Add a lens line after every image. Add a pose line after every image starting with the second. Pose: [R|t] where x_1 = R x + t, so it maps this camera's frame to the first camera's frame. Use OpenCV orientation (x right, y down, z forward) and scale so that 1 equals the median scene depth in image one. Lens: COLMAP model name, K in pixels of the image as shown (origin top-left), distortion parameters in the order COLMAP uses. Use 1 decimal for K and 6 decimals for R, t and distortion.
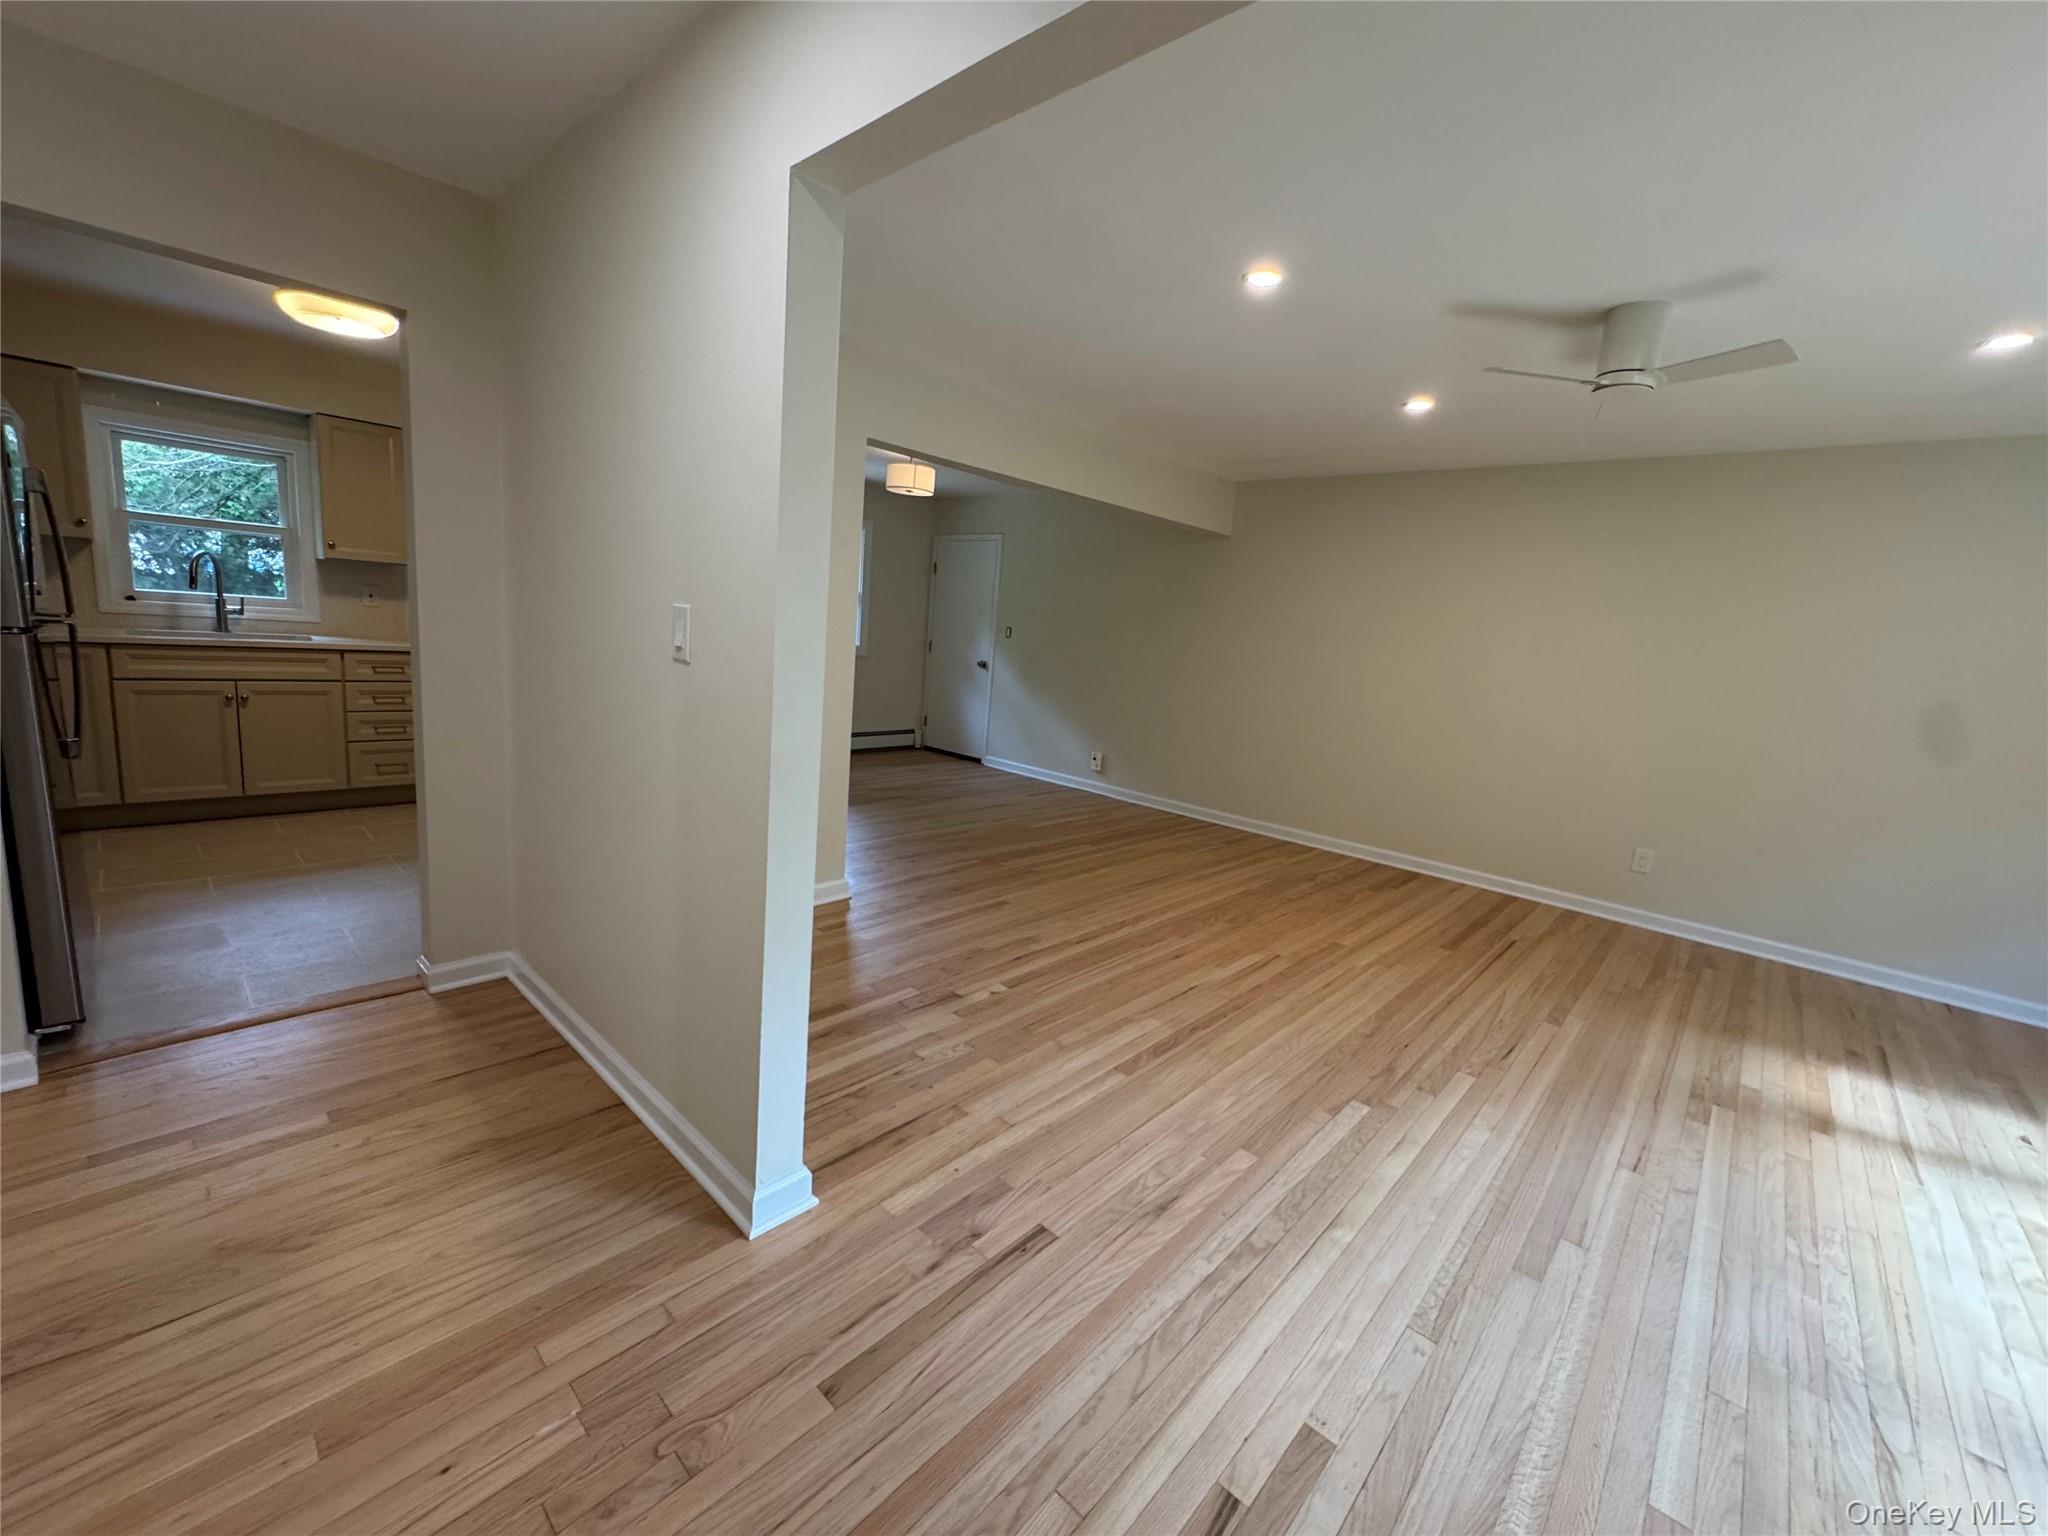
lens RADIAL K [[821.1, 0, 1023.3], [0, 821.1, 766.9], [0, 0, 1]] dist [-0.005345, 0.000981]
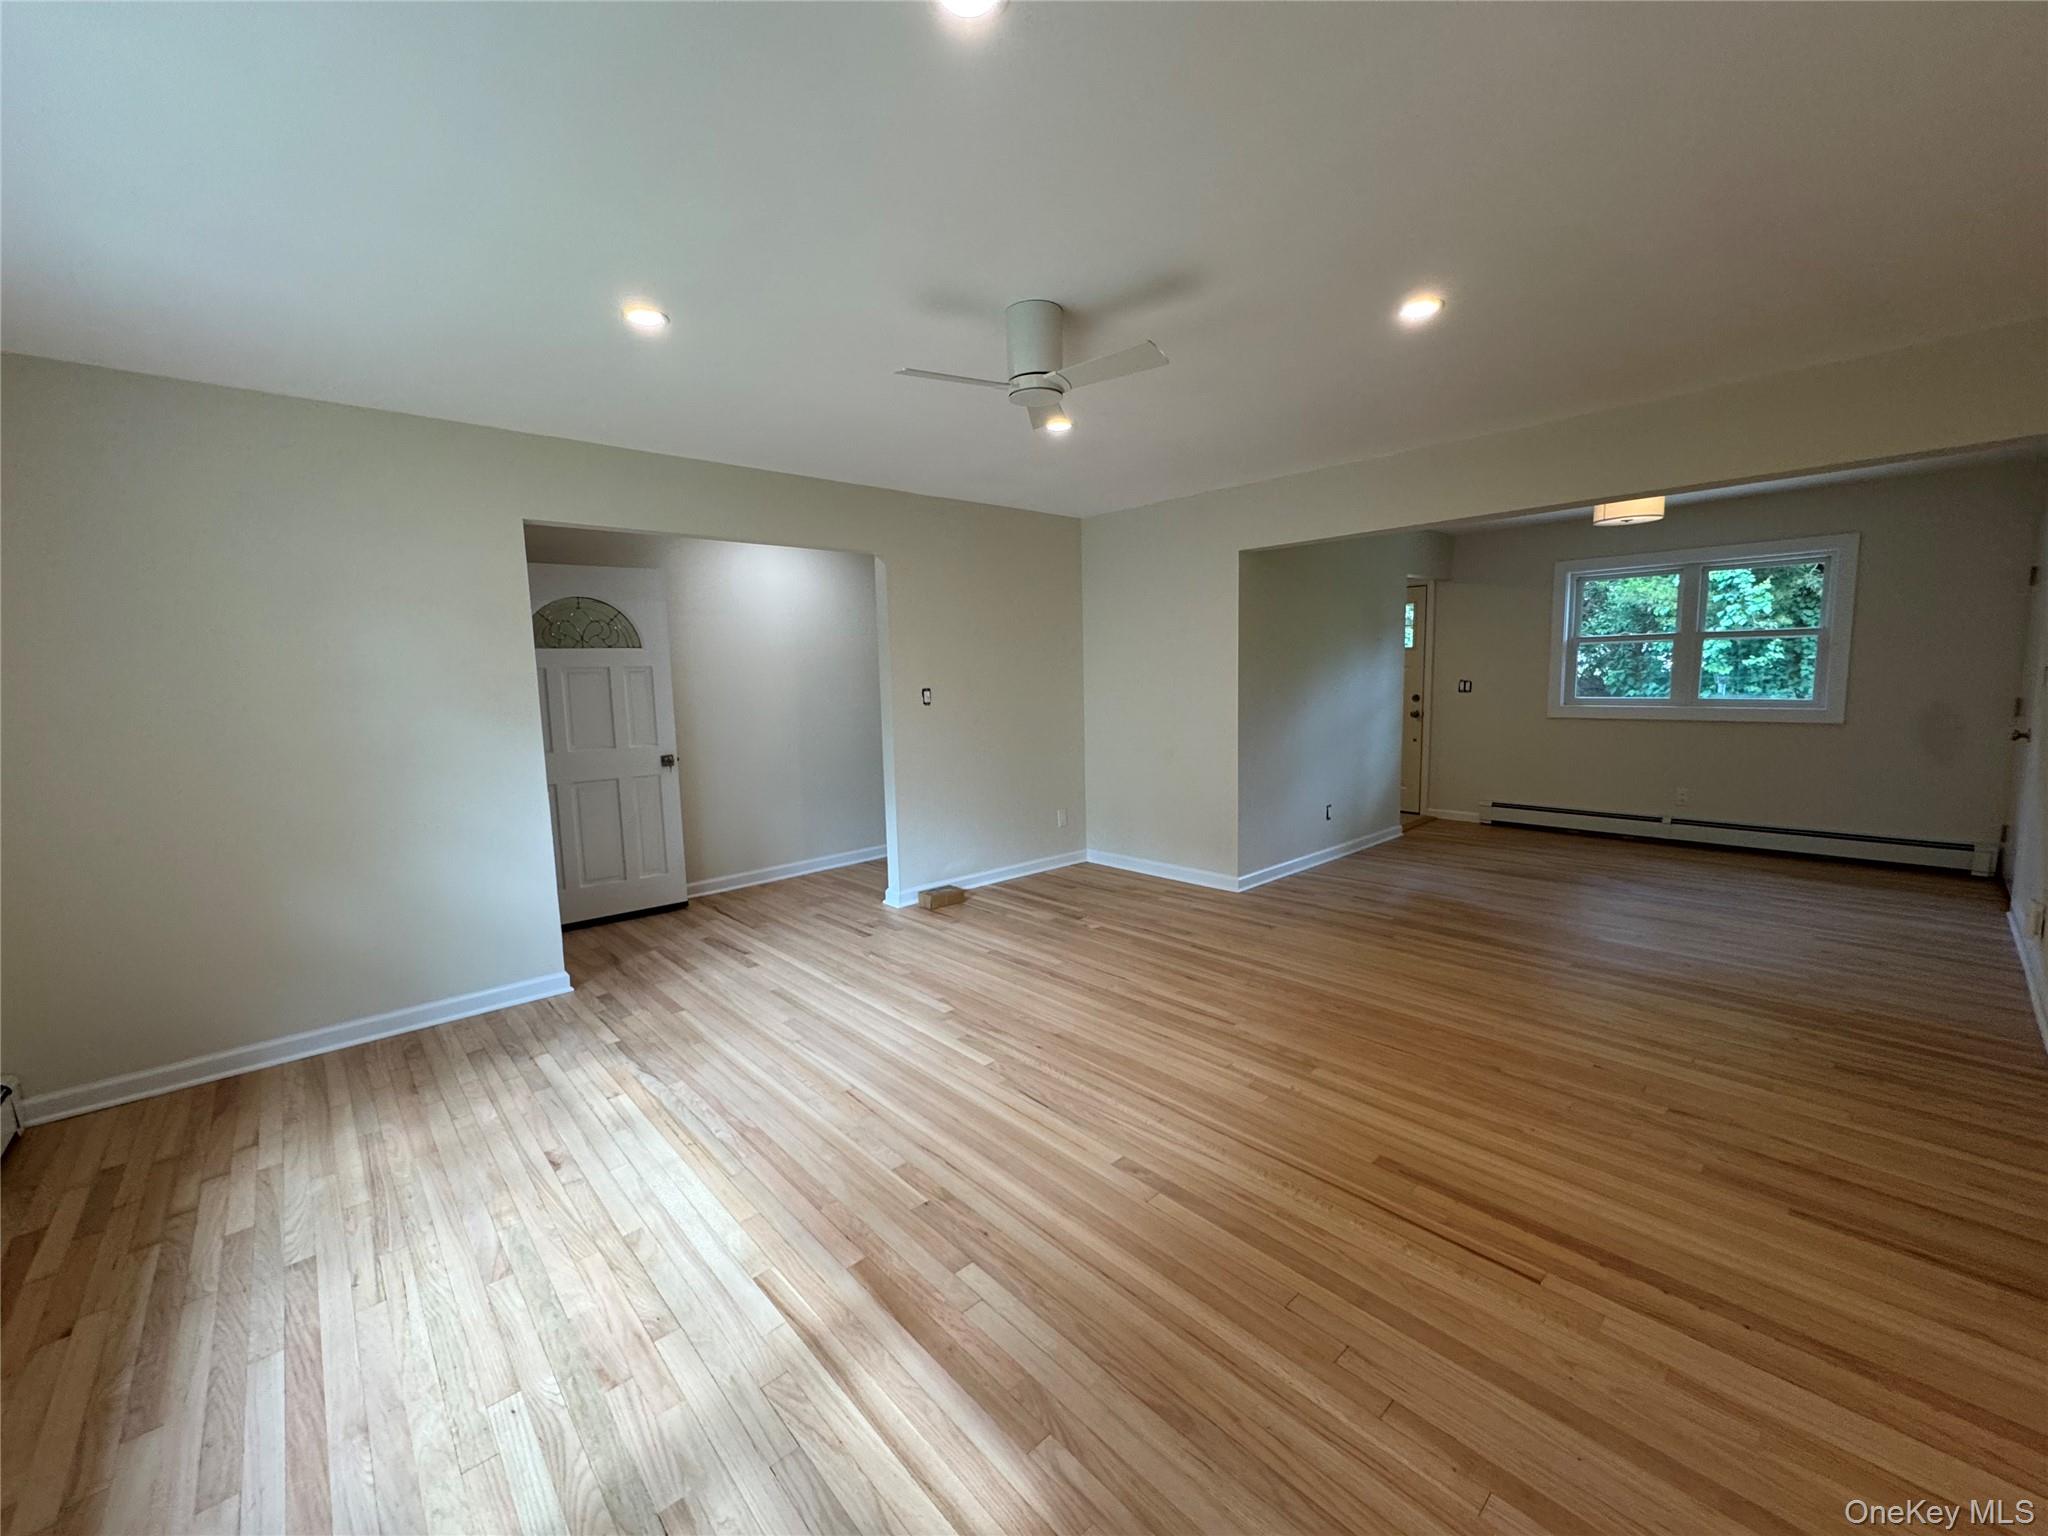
lens RADIAL K [[821.1, 0, 1031.2], [0, 821.1, 767.5], [0, 0, 1]] dist [-0.005345, 0.000981]
pose [[-0.081455, 0.036510, -0.996008, 1.151521], [-0.153897, 0.986883, 0.048761, -0.053164], [0.984724, 0.157254, -0.074768, 0.765801]]
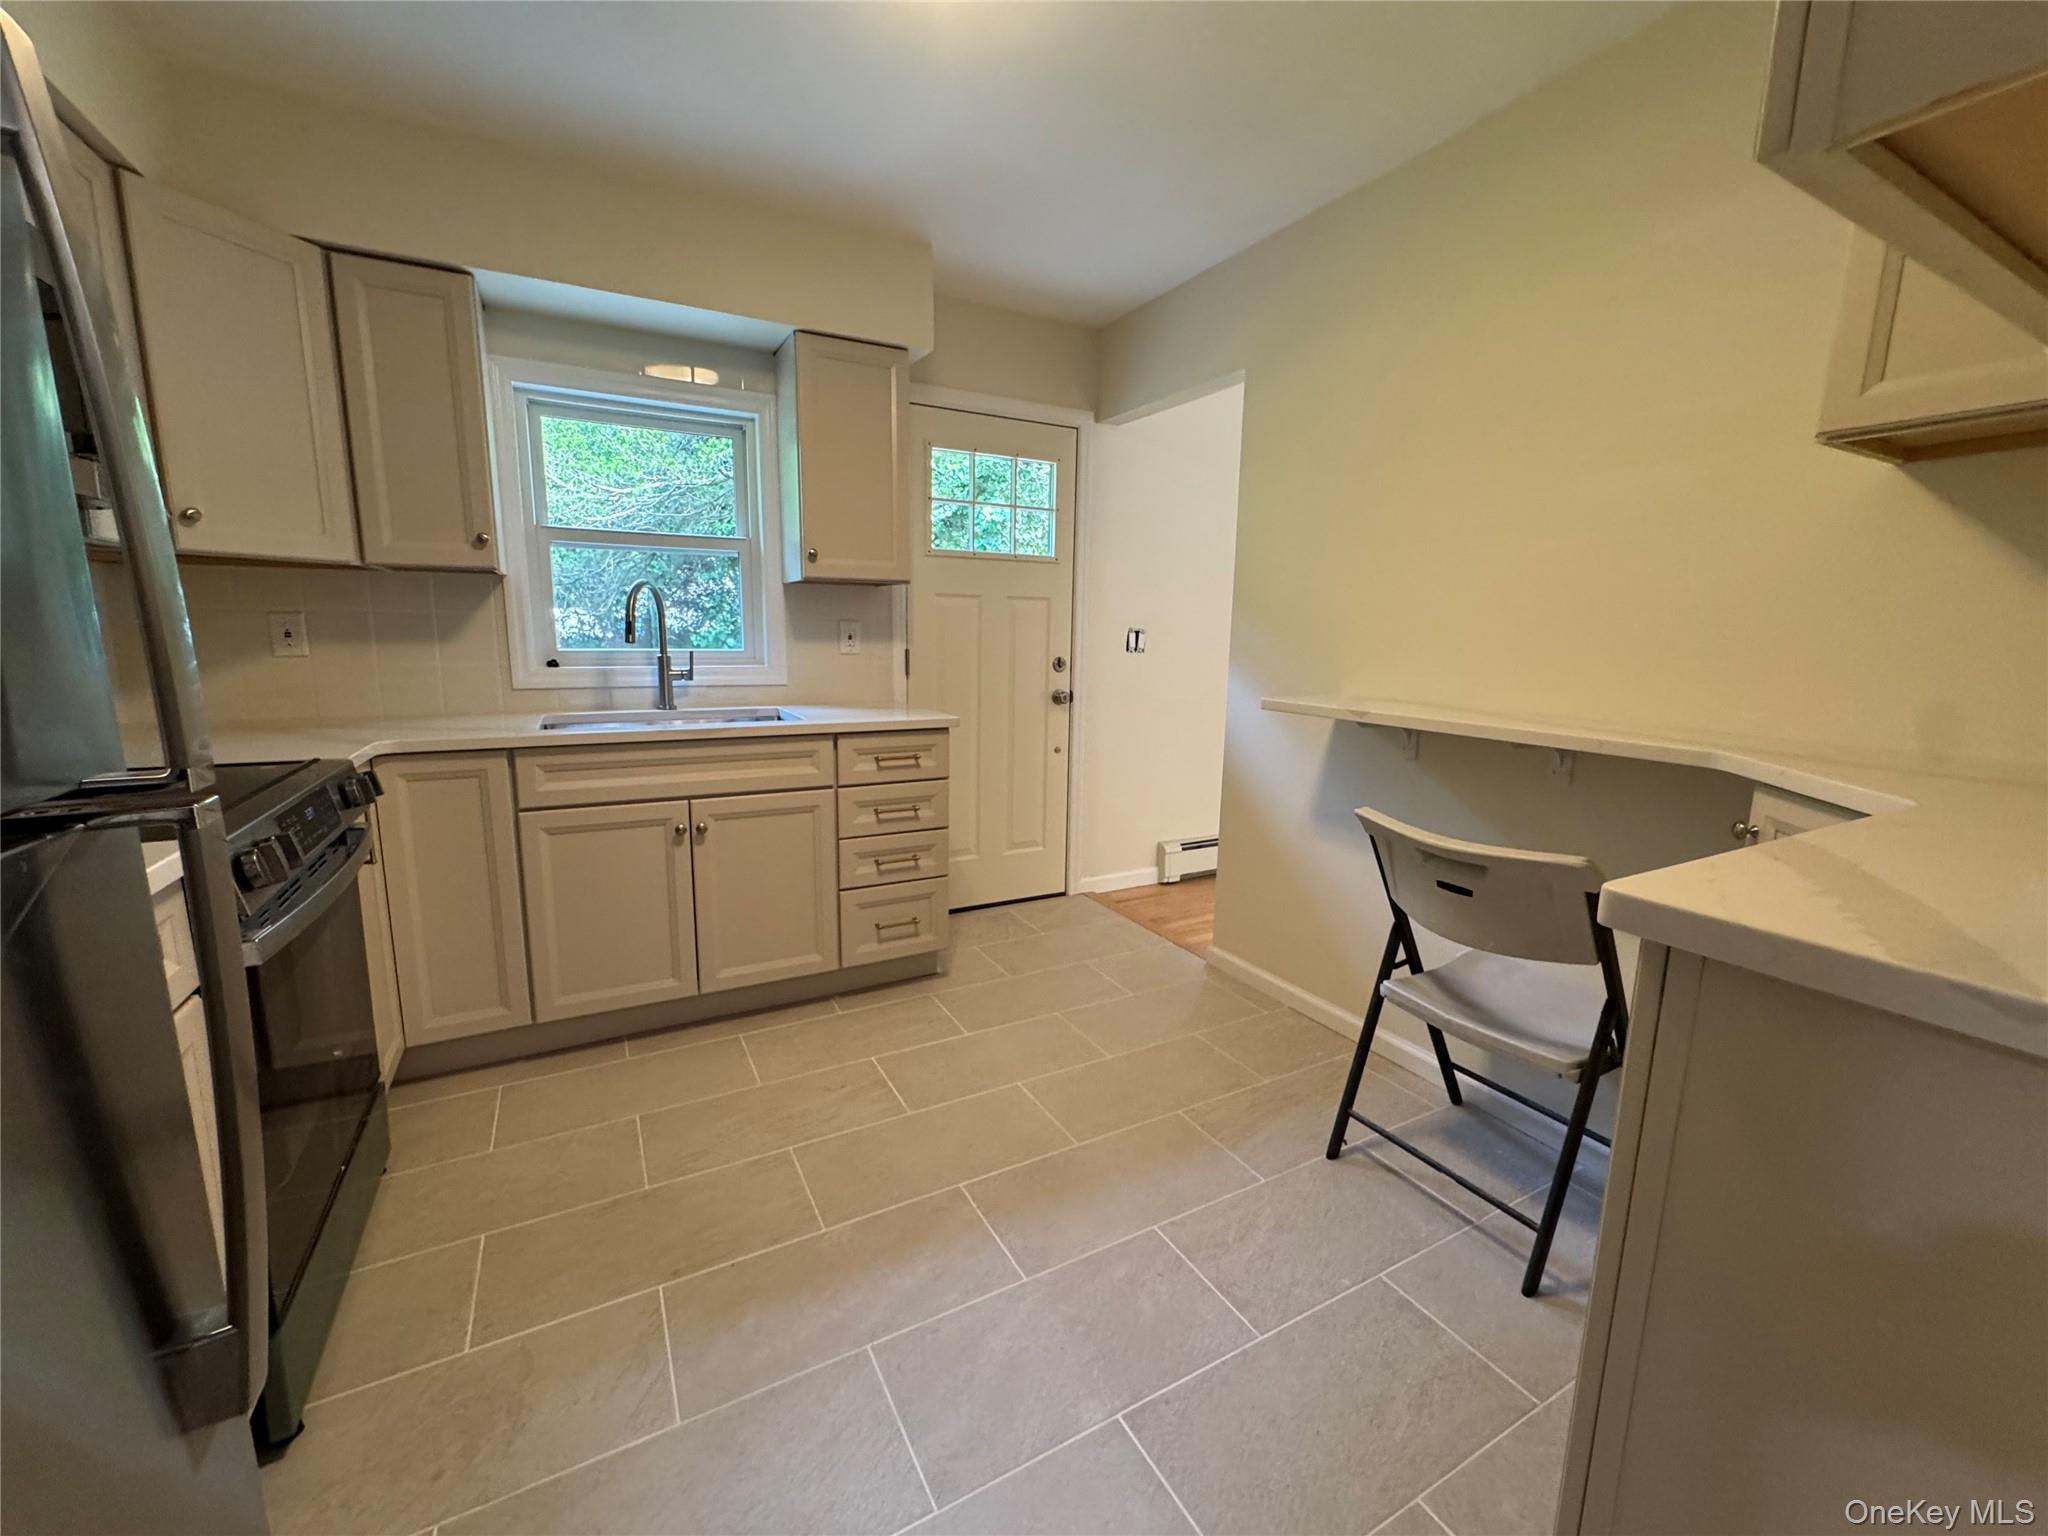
lens RADIAL K [[821.1, 0, 1021.0], [0, 821.1, 765.1], [0, 0, 1]] dist [-0.005345, 0.000981]
pose [[0.942109, -0.016272, -0.334911, -0.607450], [0.008681, 0.999671, -0.024150, -0.123562], [0.335193, 0.019844, 0.941940, 0.591254]]
